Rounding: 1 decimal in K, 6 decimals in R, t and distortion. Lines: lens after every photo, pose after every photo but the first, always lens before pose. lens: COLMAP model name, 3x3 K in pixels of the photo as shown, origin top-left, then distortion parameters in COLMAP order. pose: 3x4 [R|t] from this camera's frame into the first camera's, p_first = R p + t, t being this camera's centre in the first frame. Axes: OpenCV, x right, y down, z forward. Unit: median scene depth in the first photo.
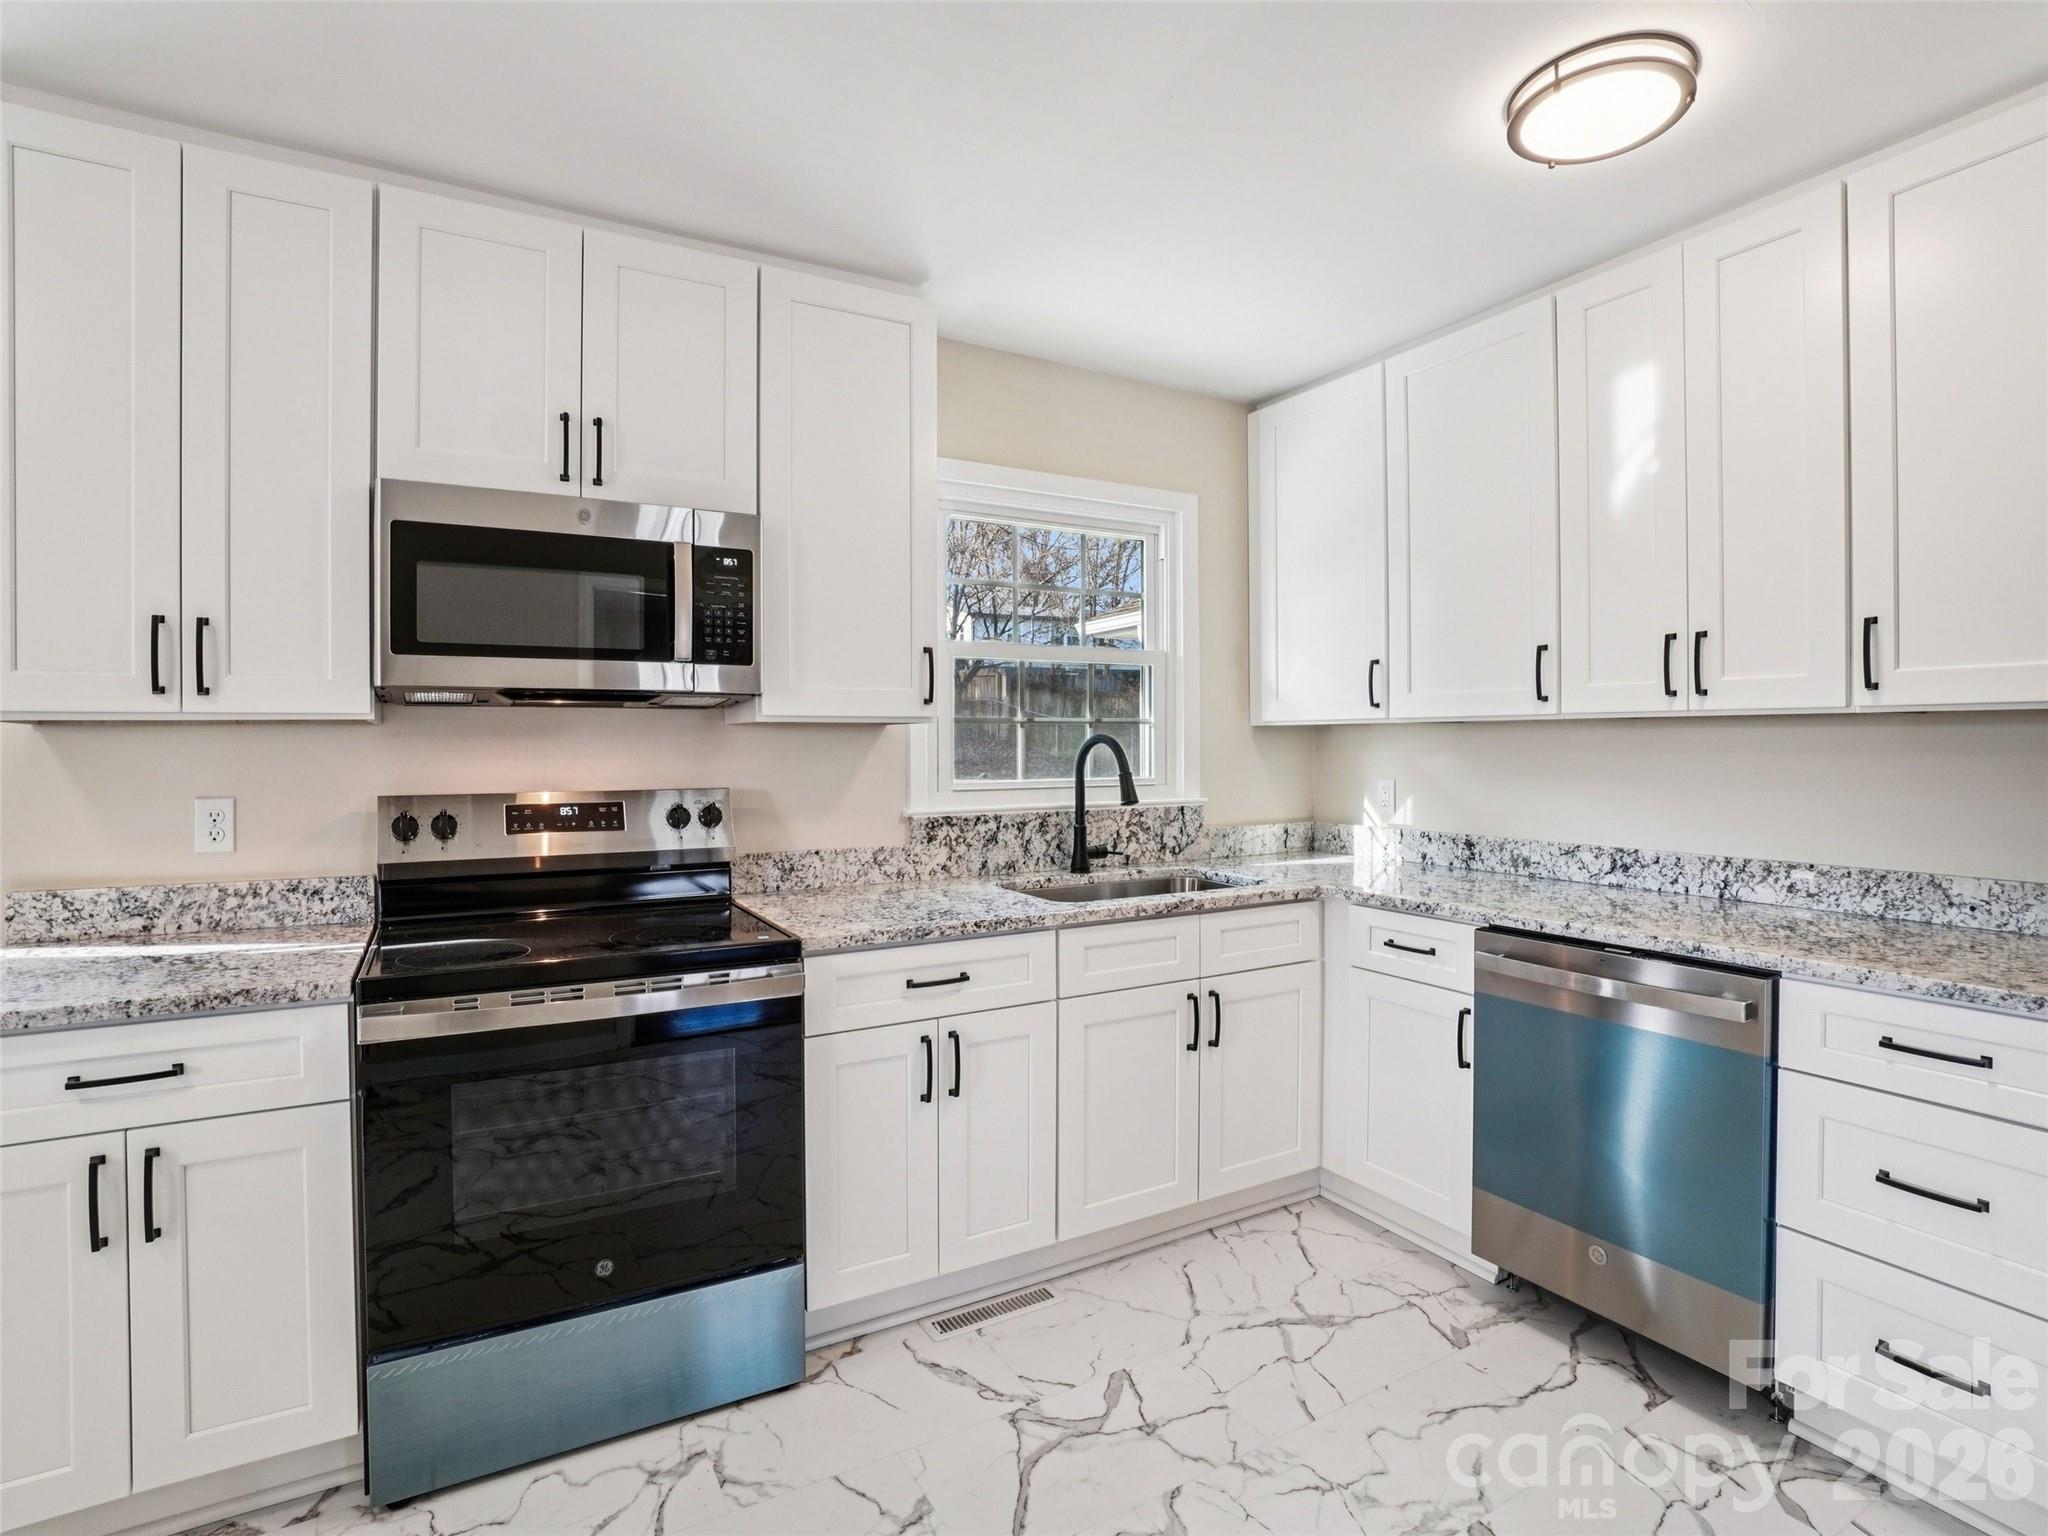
lens RADIAL K [[1019.0, 0, 1014.8], [0, 1019.0, 751.1], [0, 0, 1]] dist [-0.065580, 0.025877]
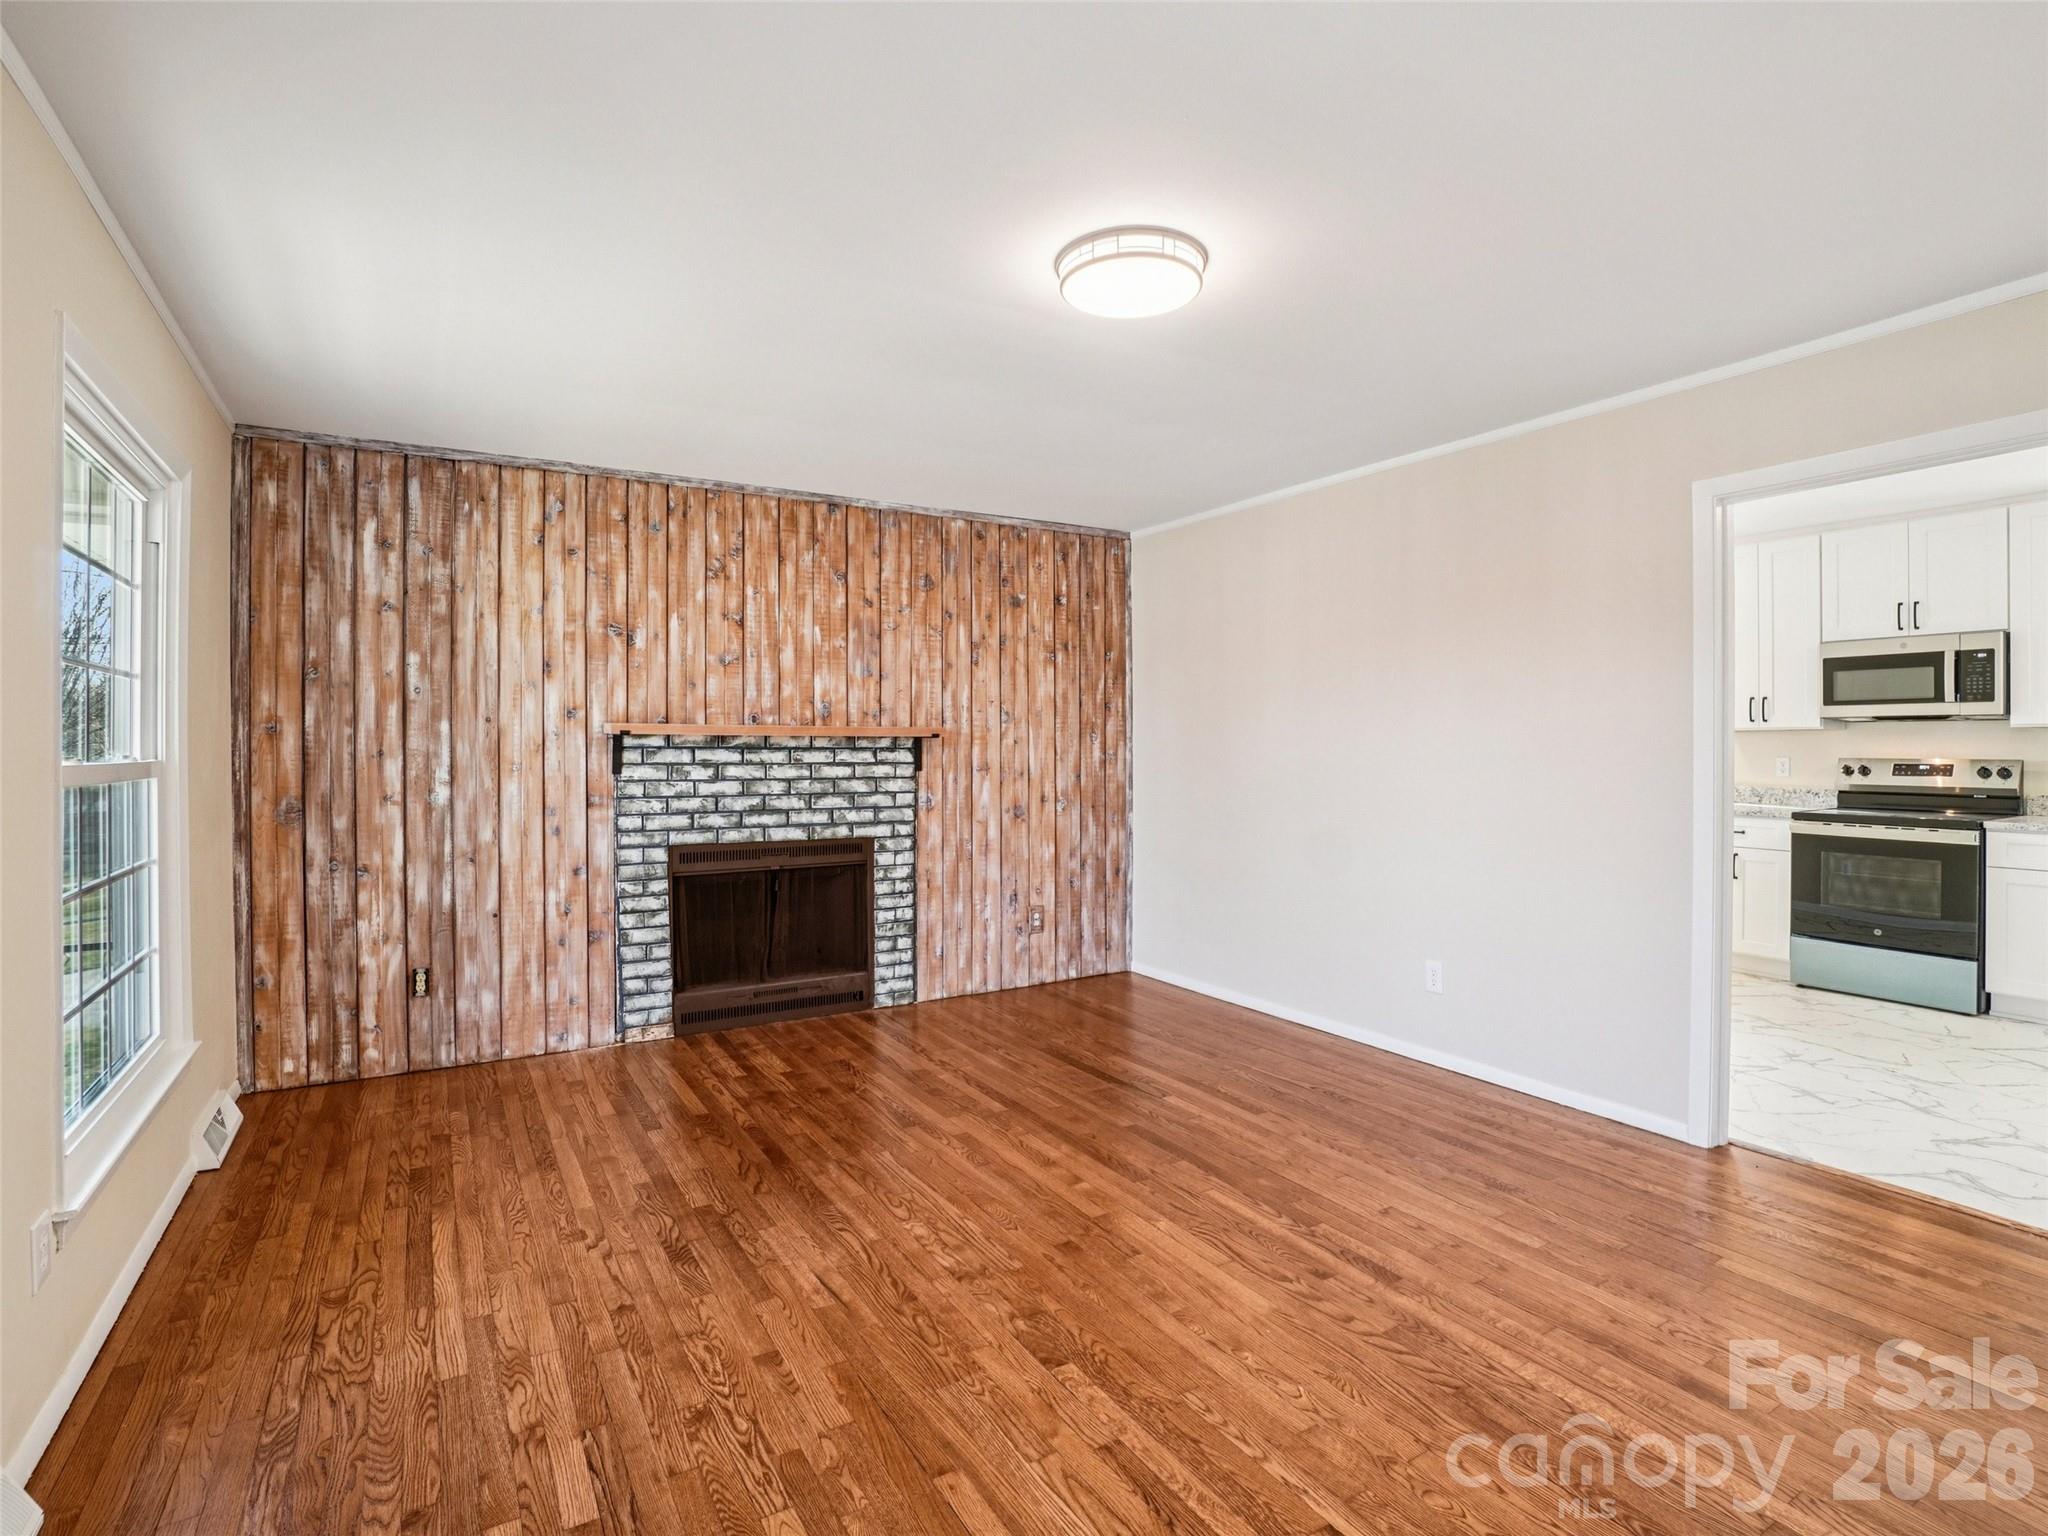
lens RADIAL K [[1012.4, 0, 1017.9], [0, 1012.4, 746.4], [0, 0, 1]] dist [-0.064999, 0.023761]
pose [[0.022943, 0.009445, -0.999692, 1.694519], [-0.002986, 0.999952, 0.009379, -0.001862], [0.999732, 0.002770, 0.022970, -1.086841]]
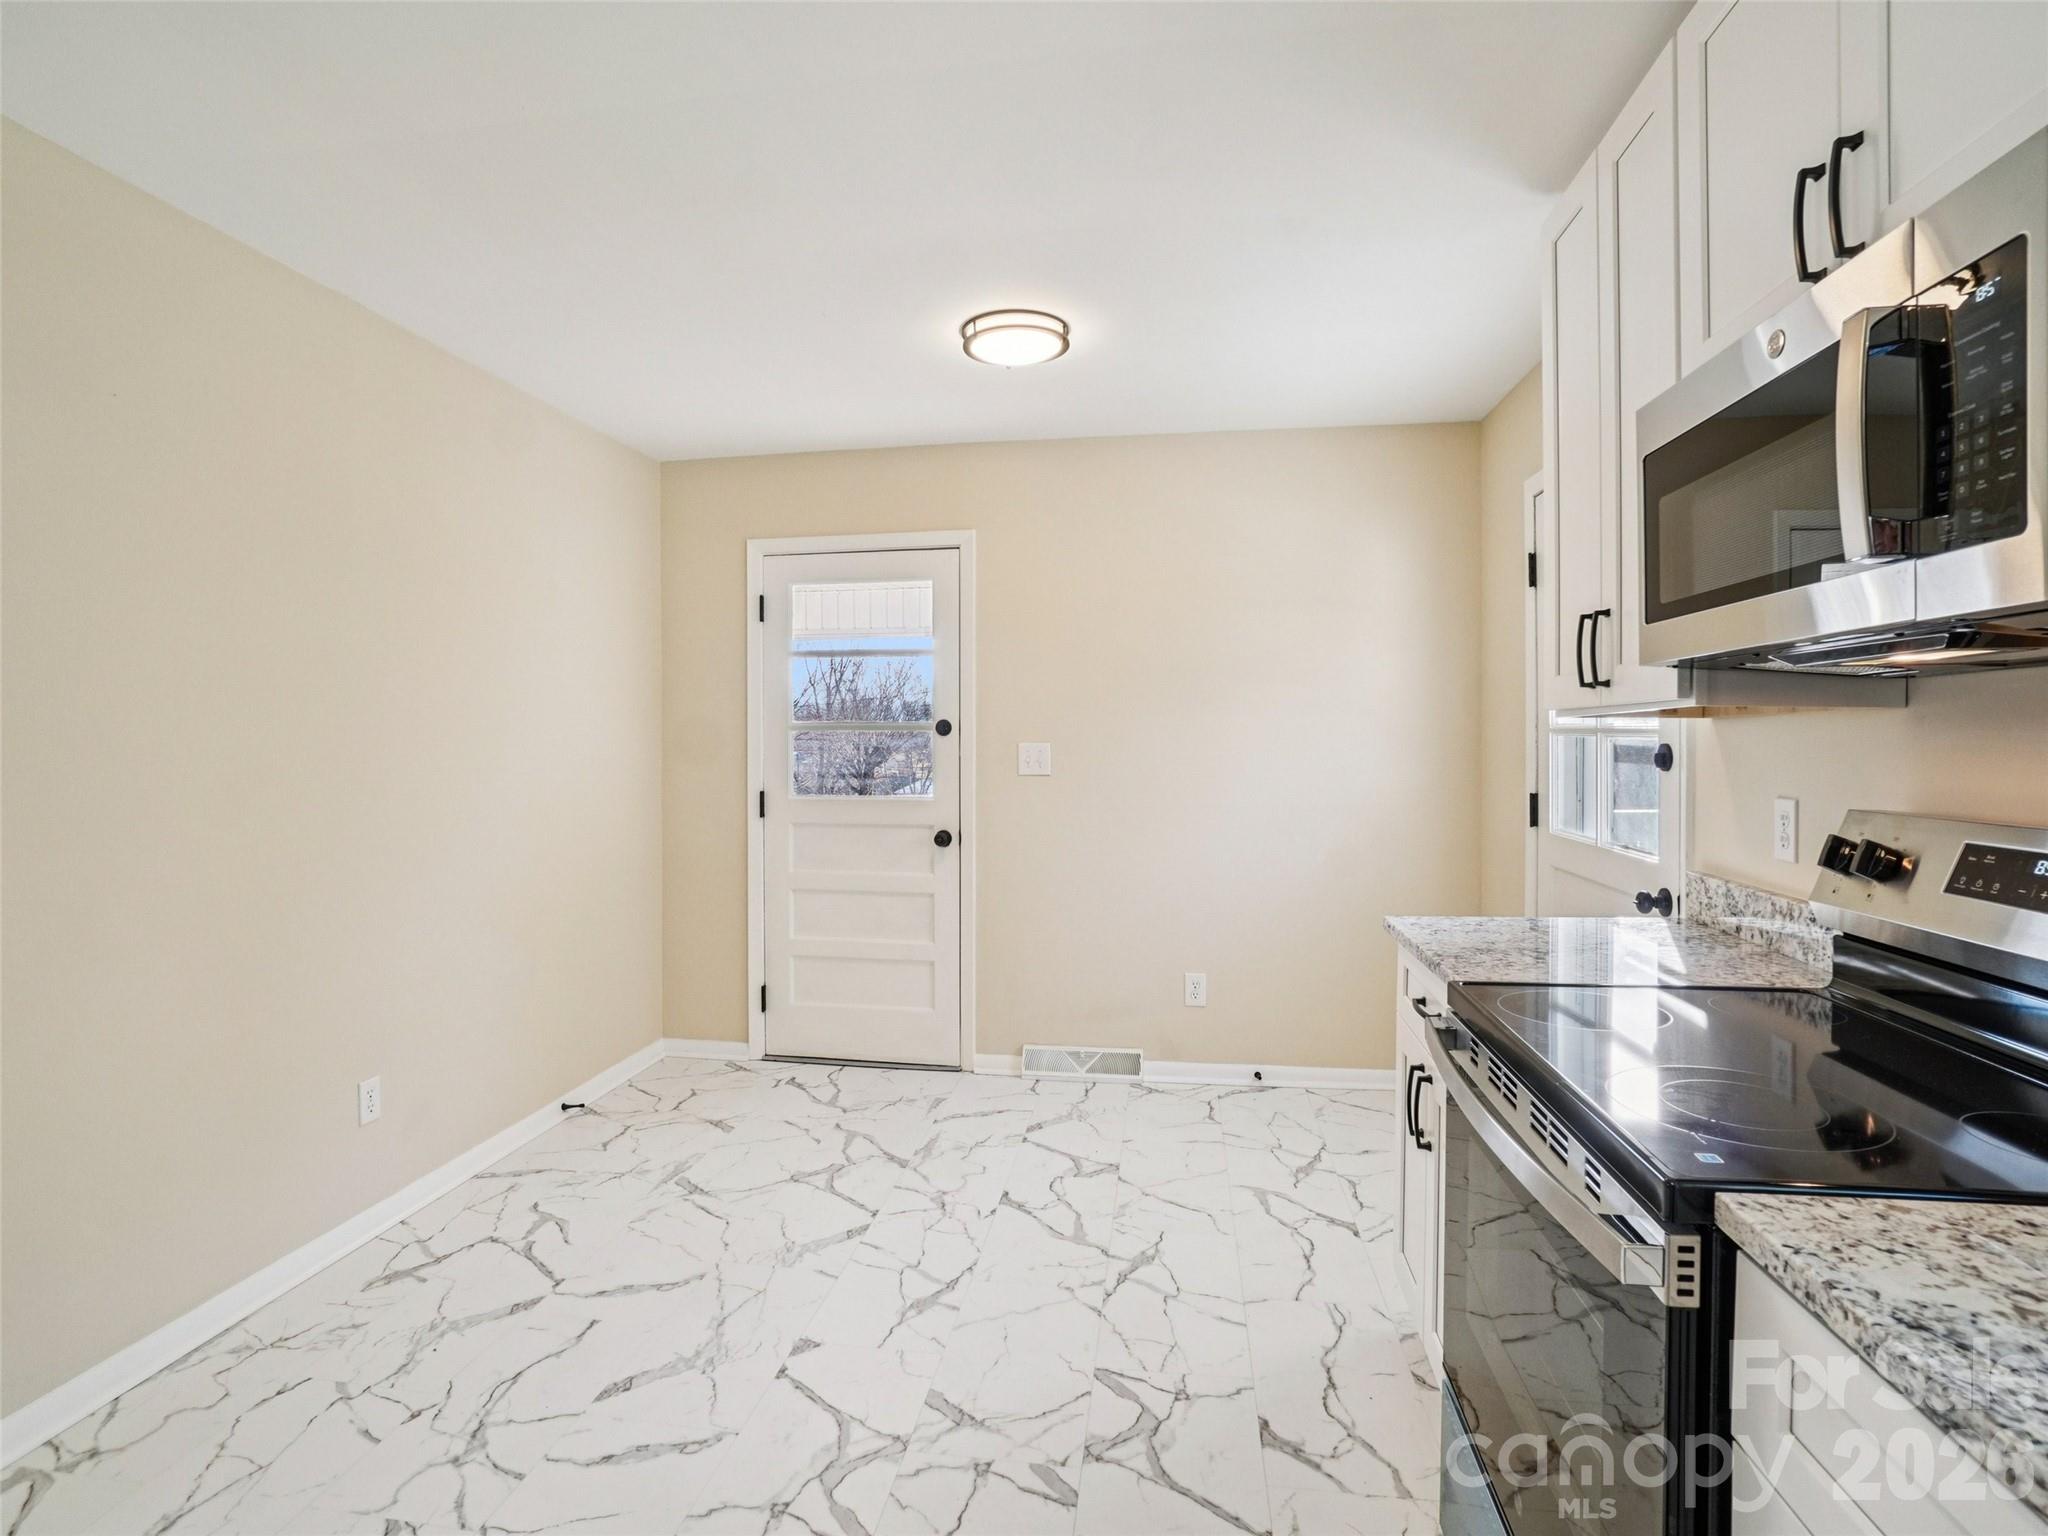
lens RADIAL K [[1019.0, 0, 1014.8], [0, 1019.0, 751.1], [0, 0, 1]] dist [-0.065580, 0.025877]
pose [[-0.618828, 0.014710, -0.785389, 0.256077], [0.003423, 0.999866, 0.016030, -0.008814], [0.785519, 0.007231, -0.618795, 0.889360]]
